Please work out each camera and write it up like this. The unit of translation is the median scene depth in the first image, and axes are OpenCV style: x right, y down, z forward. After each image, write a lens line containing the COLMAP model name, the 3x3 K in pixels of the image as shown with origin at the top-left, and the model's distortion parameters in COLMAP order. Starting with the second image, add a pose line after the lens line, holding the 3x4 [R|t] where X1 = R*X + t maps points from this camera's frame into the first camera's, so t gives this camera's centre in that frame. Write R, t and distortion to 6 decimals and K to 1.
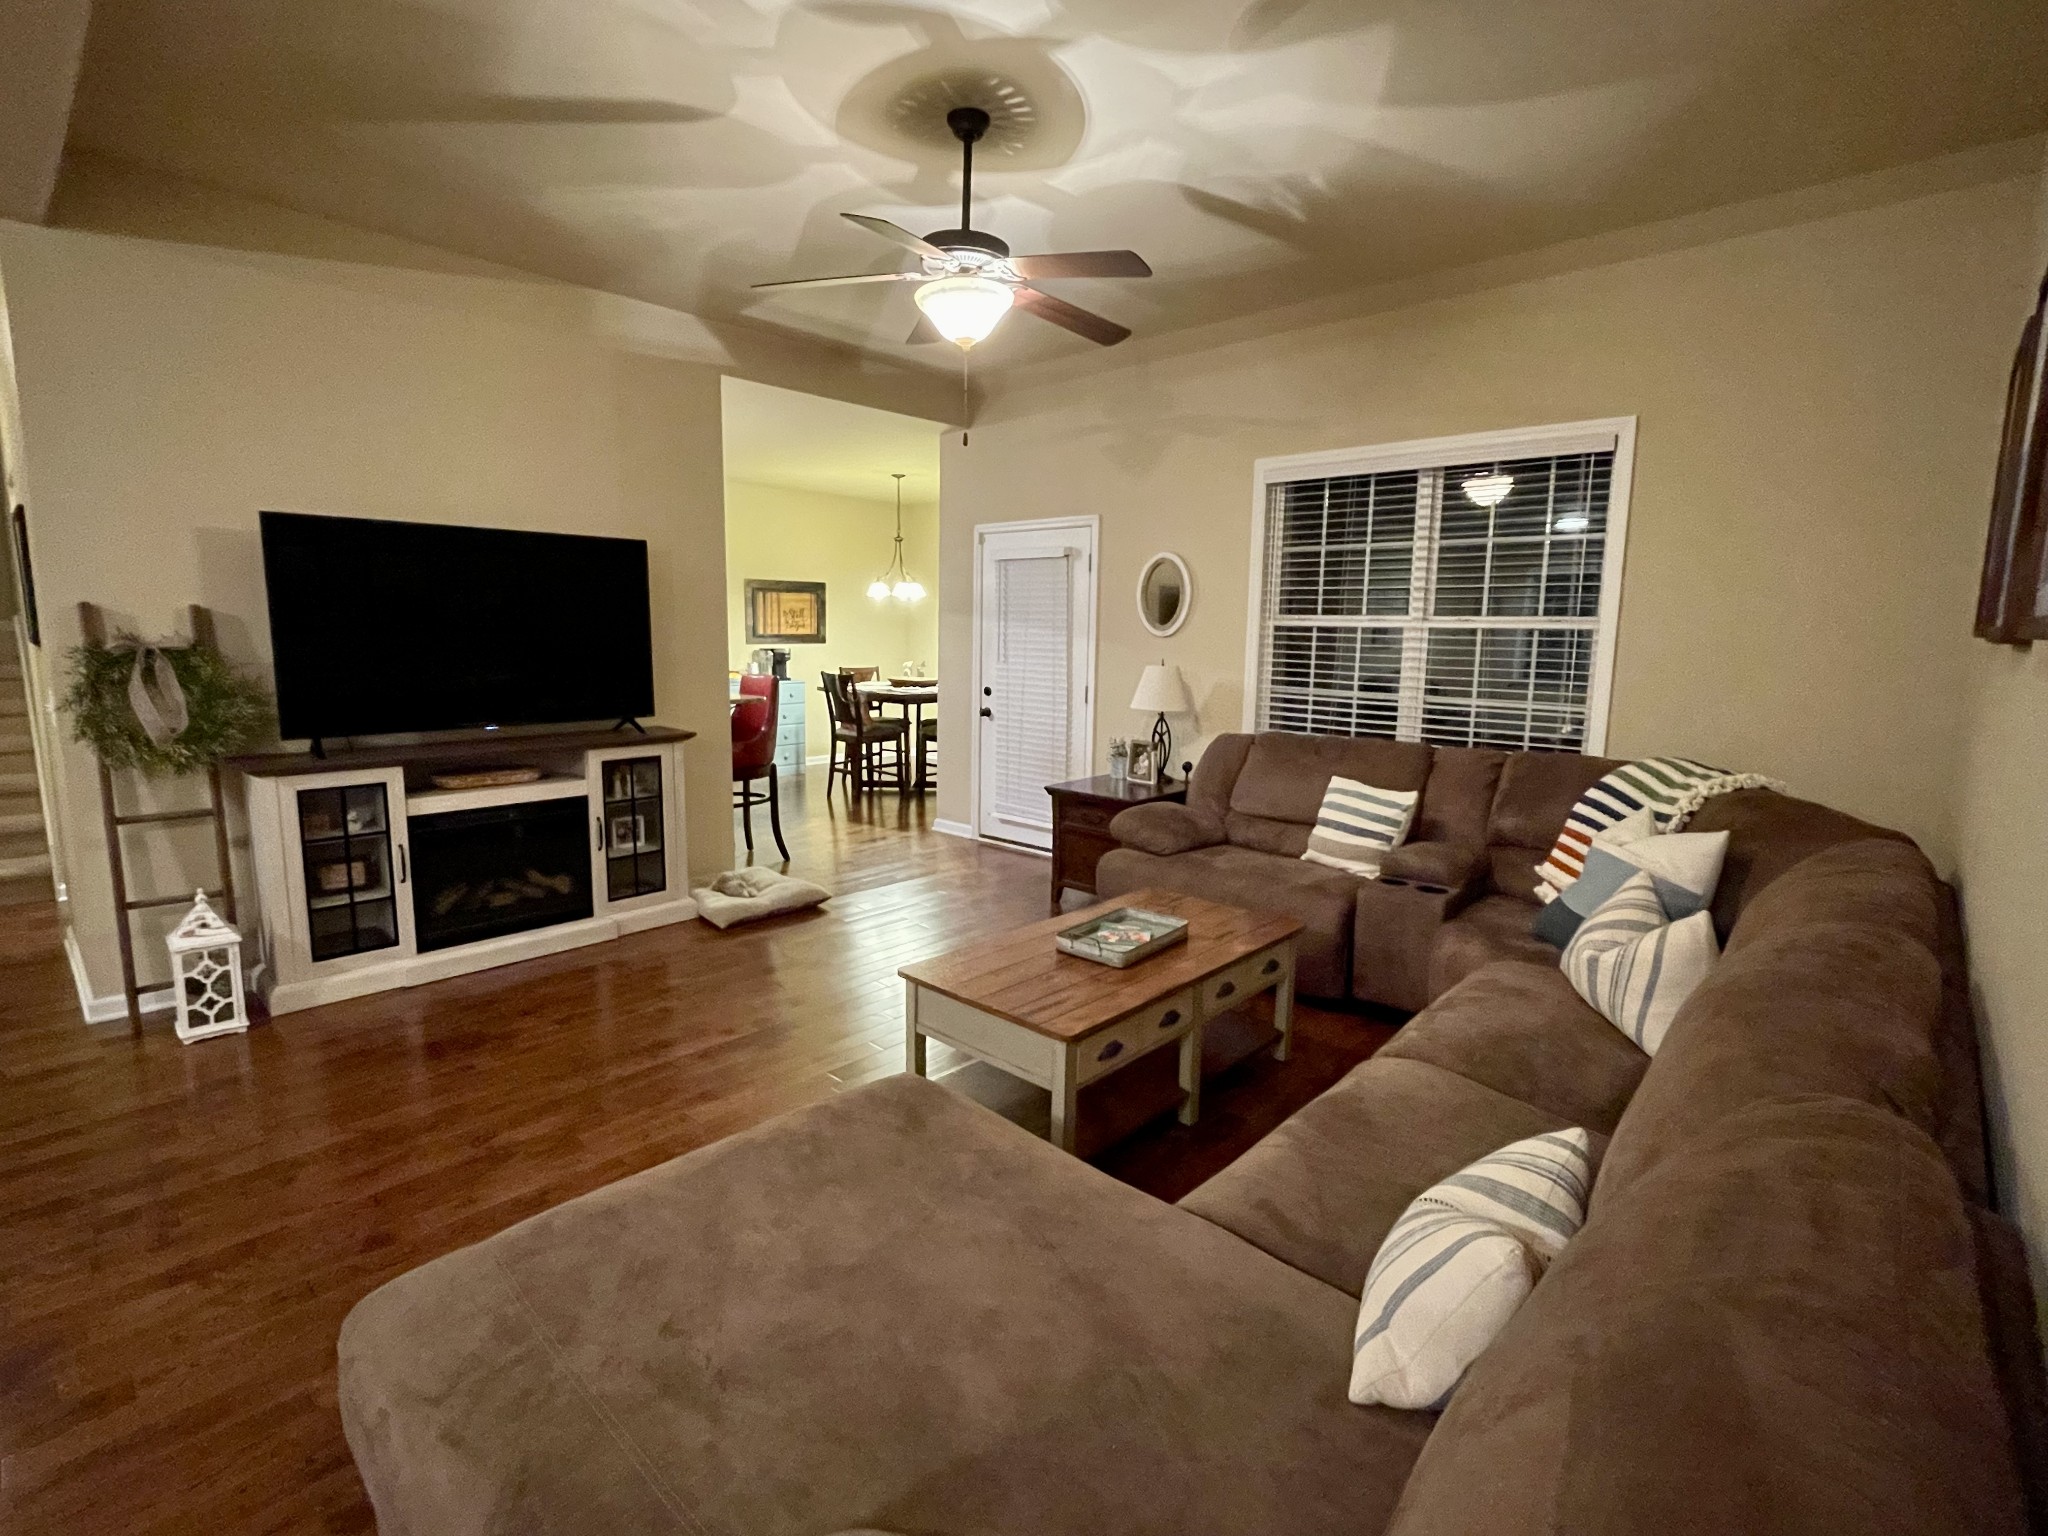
lens RADIAL K [[961.0, 0, 1015.3], [0, 961.0, 762.1], [0, 0, 1]] dist [-0.002282, -0.000822]
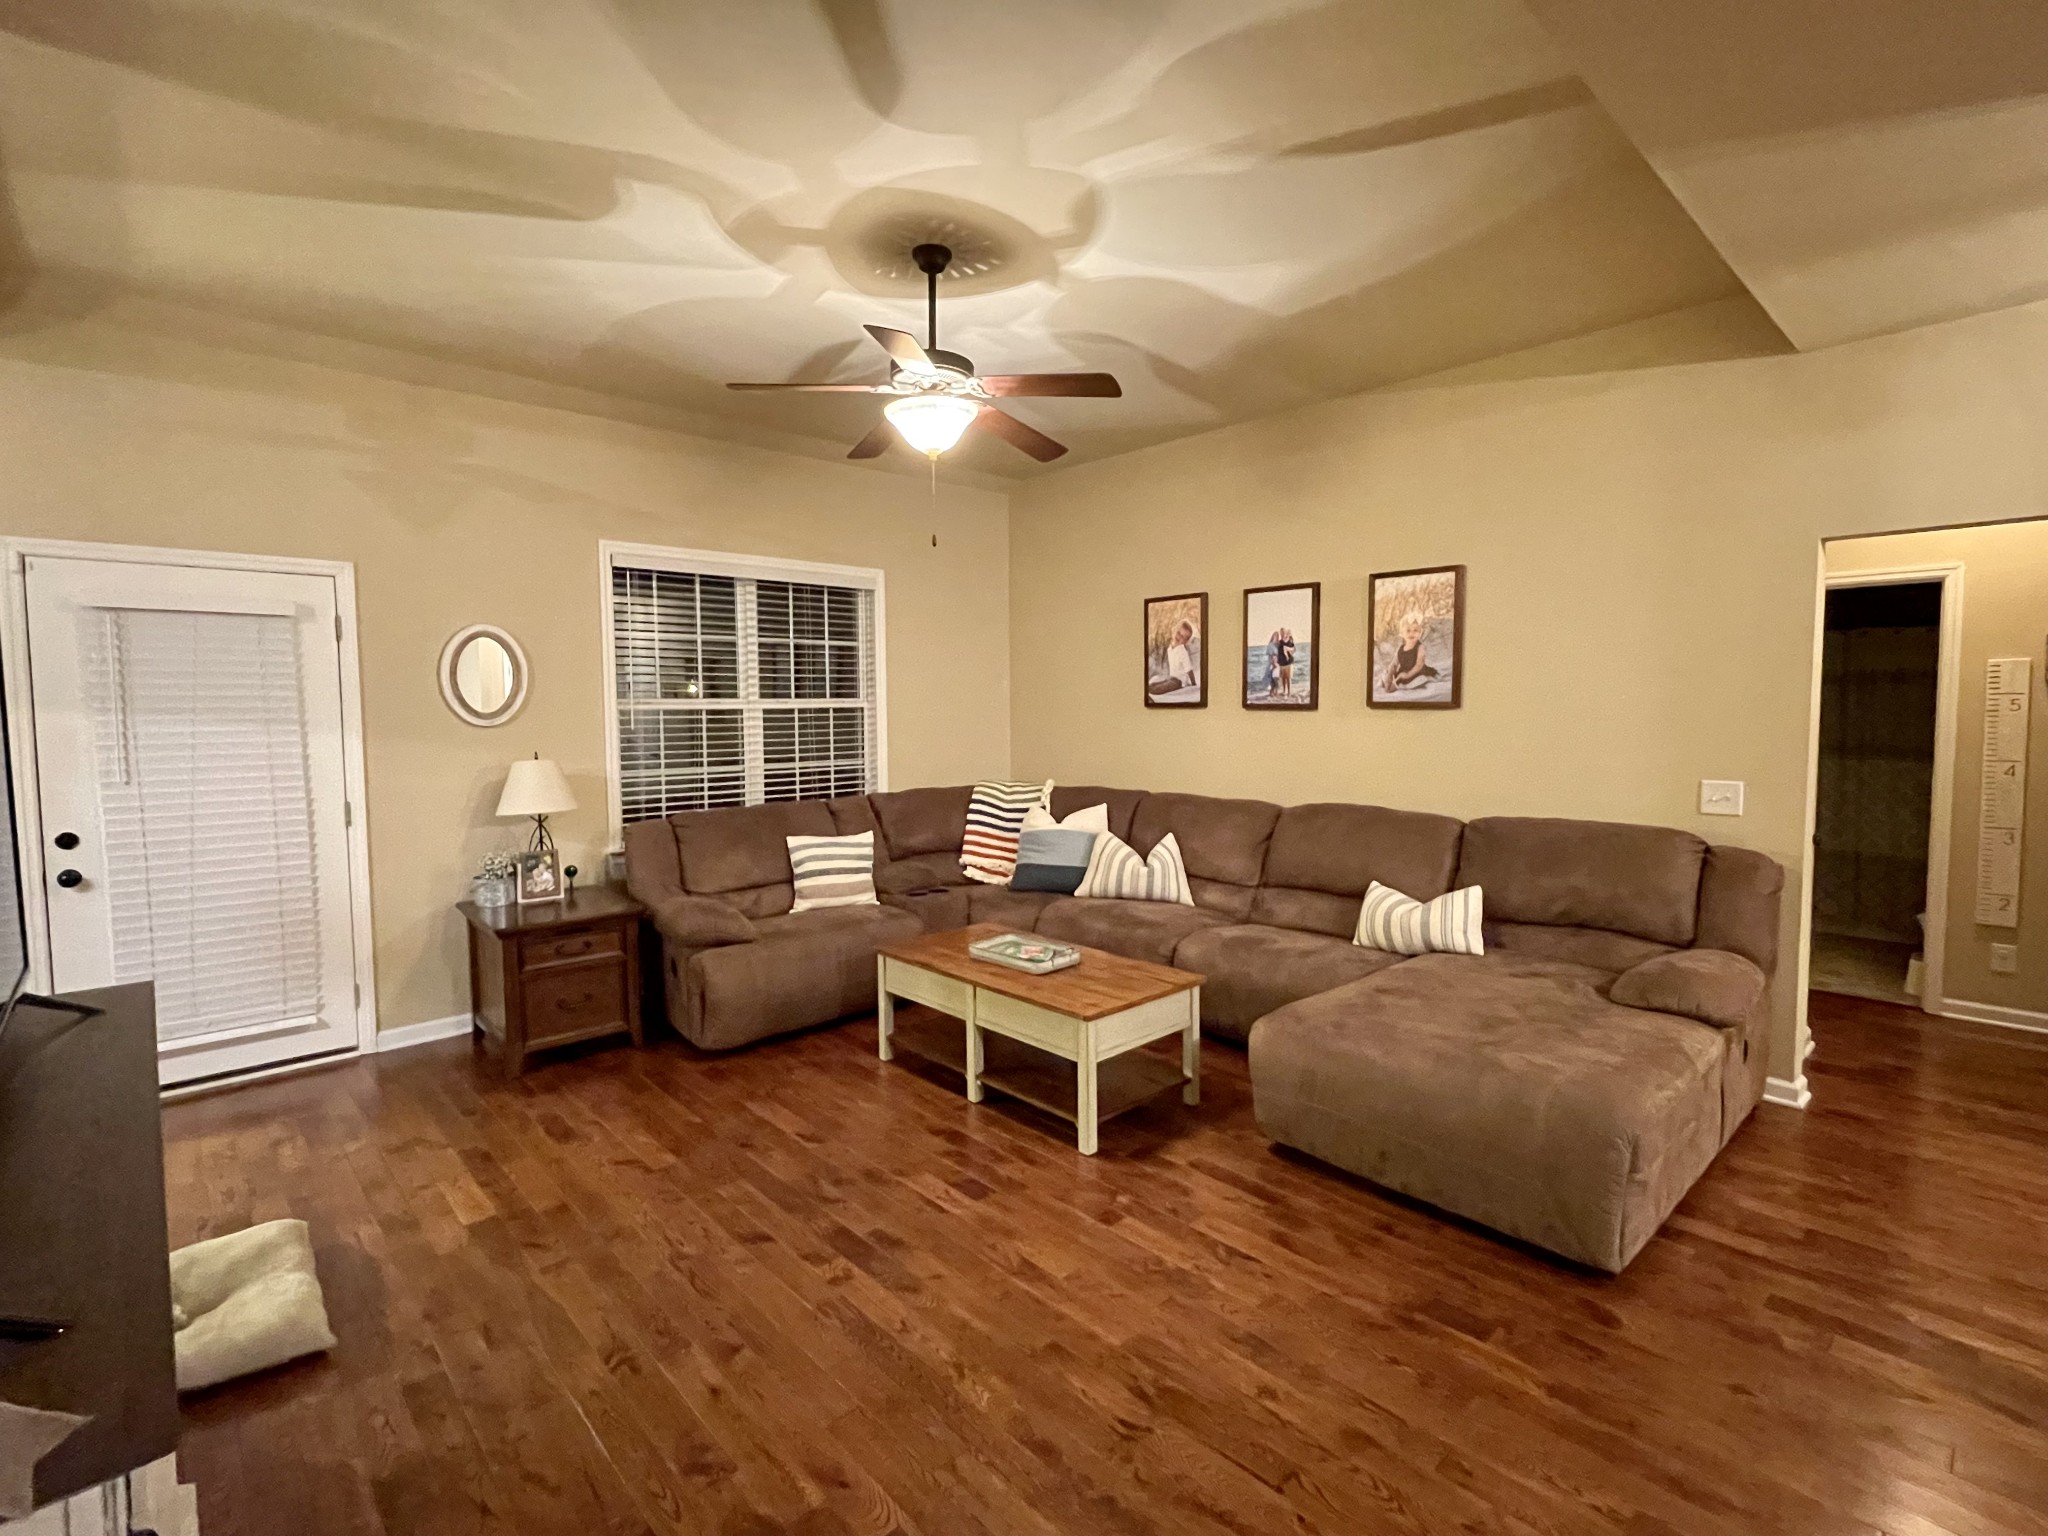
lens RADIAL K [[961.0, 0, 1034.1], [0, 961.0, 761.5], [0, 0, 1]] dist [-0.002282, -0.000822]
pose [[0.065462, -0.074662, 0.995058, -0.753775], [0.151280, 0.986413, 0.064061, -0.098700], [-0.986321, 0.146339, 0.075868, 0.572247]]
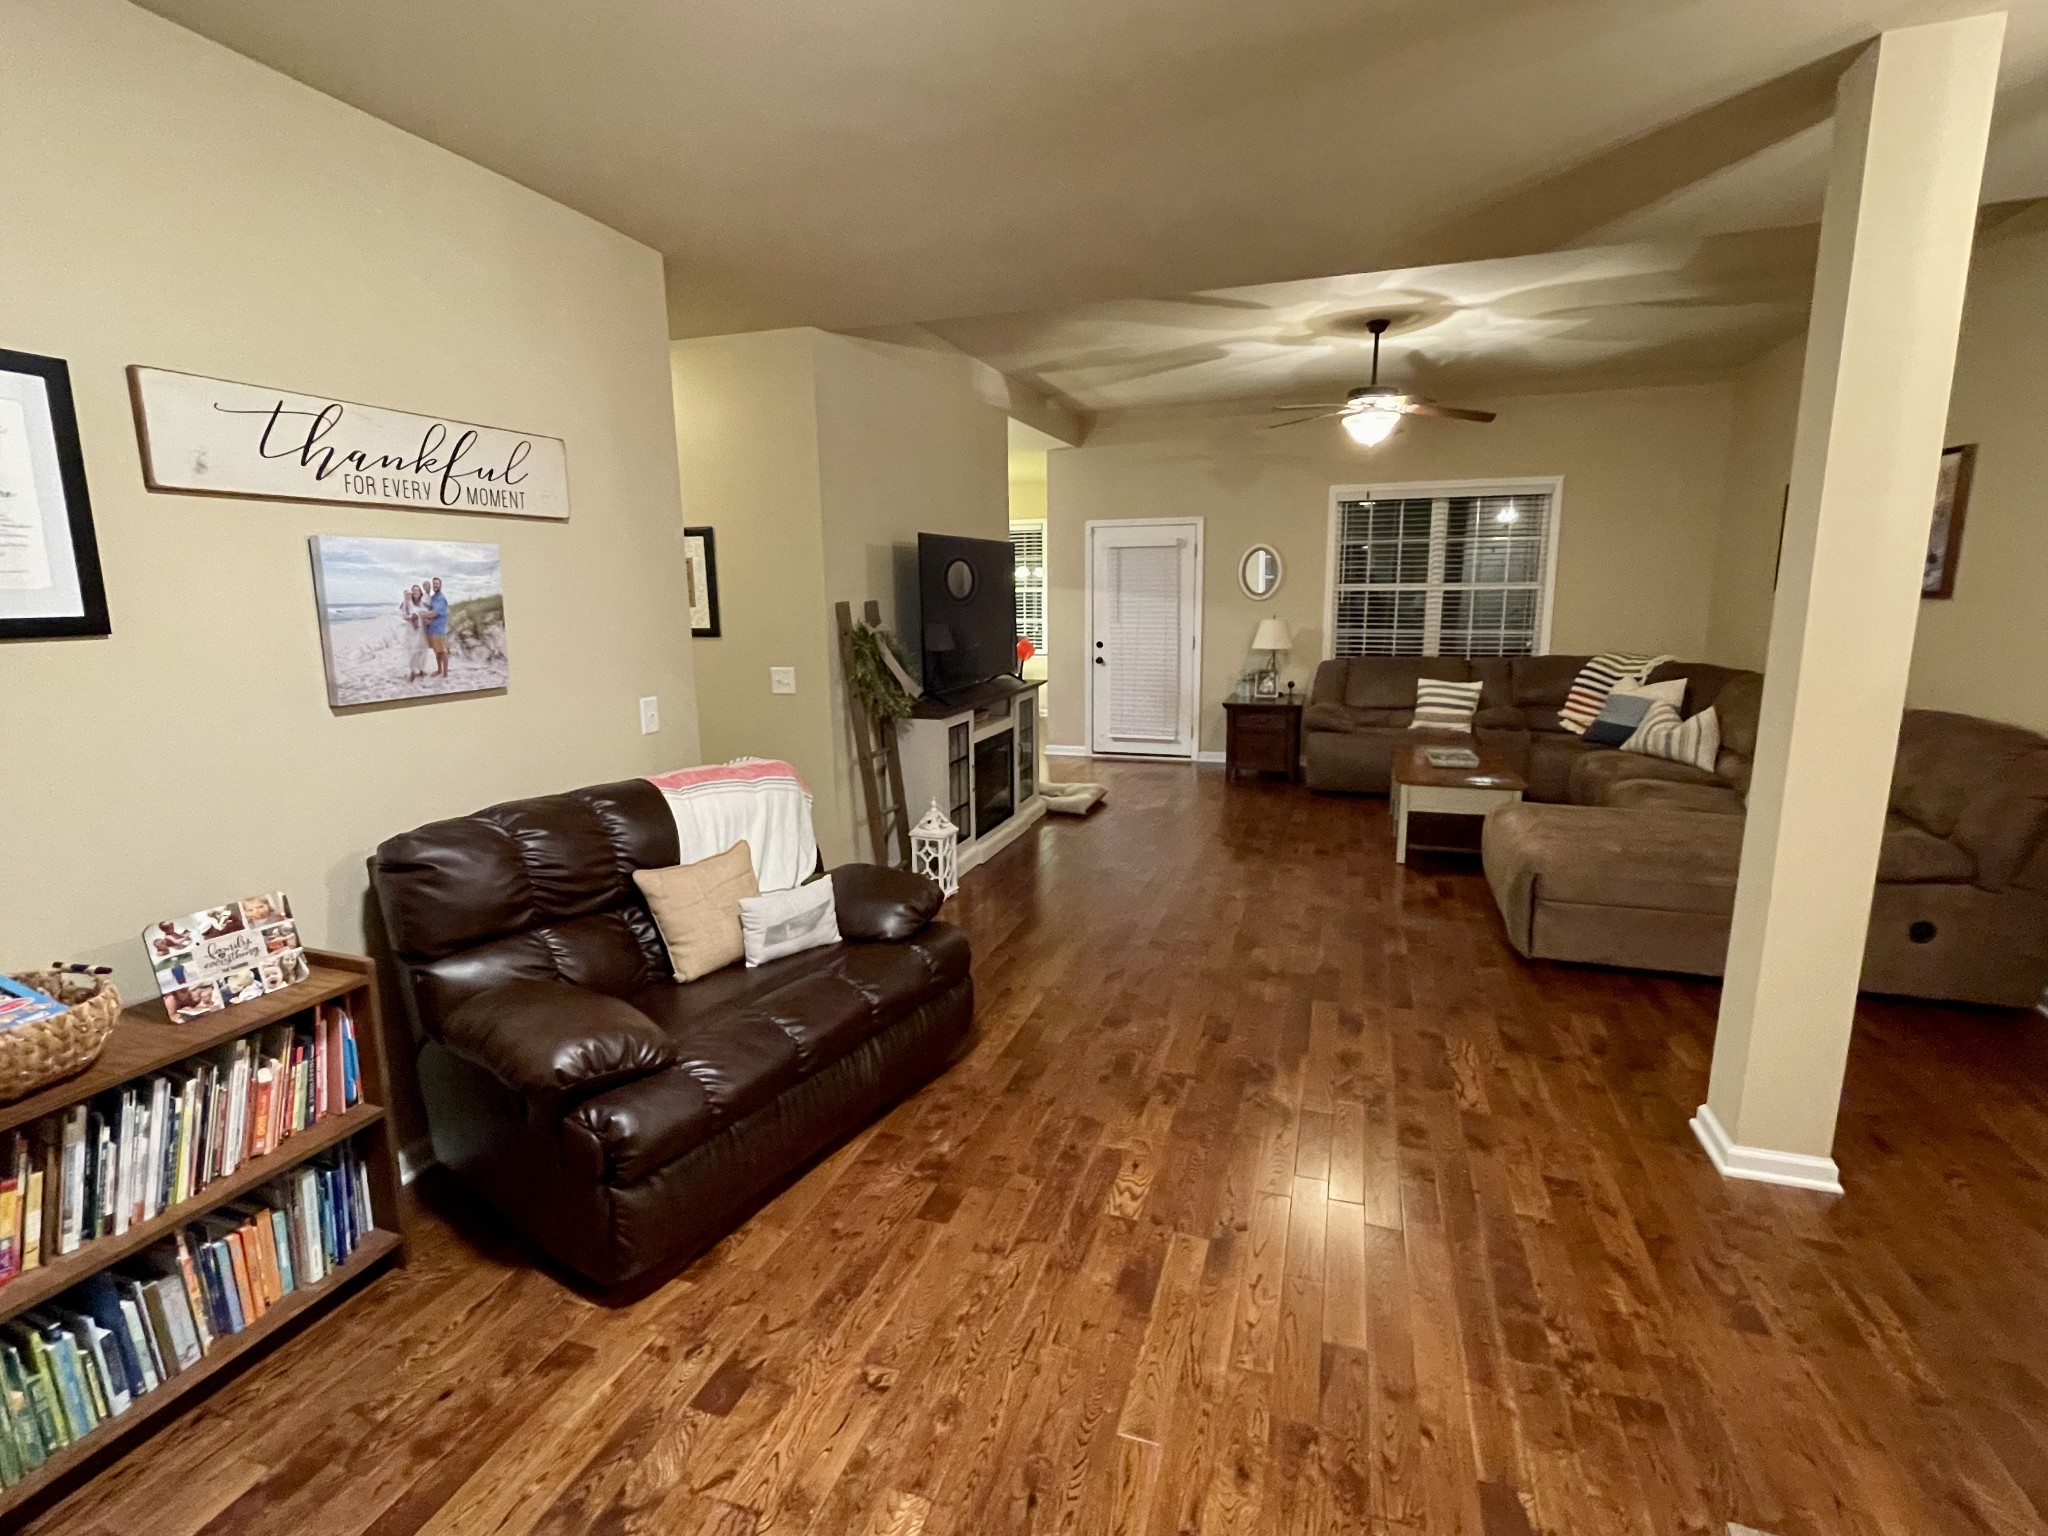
lens RADIAL K [[961.0, 0, 1016.8], [0, 961.0, 756.2], [0, 0, 1]] dist [-0.002282, -0.000822]
pose [[0.915017, -0.094599, 0.392167, -0.960376], [0.081560, 0.995423, 0.049820, 0.007931], [-0.395085, -0.013602, 0.918544, -0.280184]]
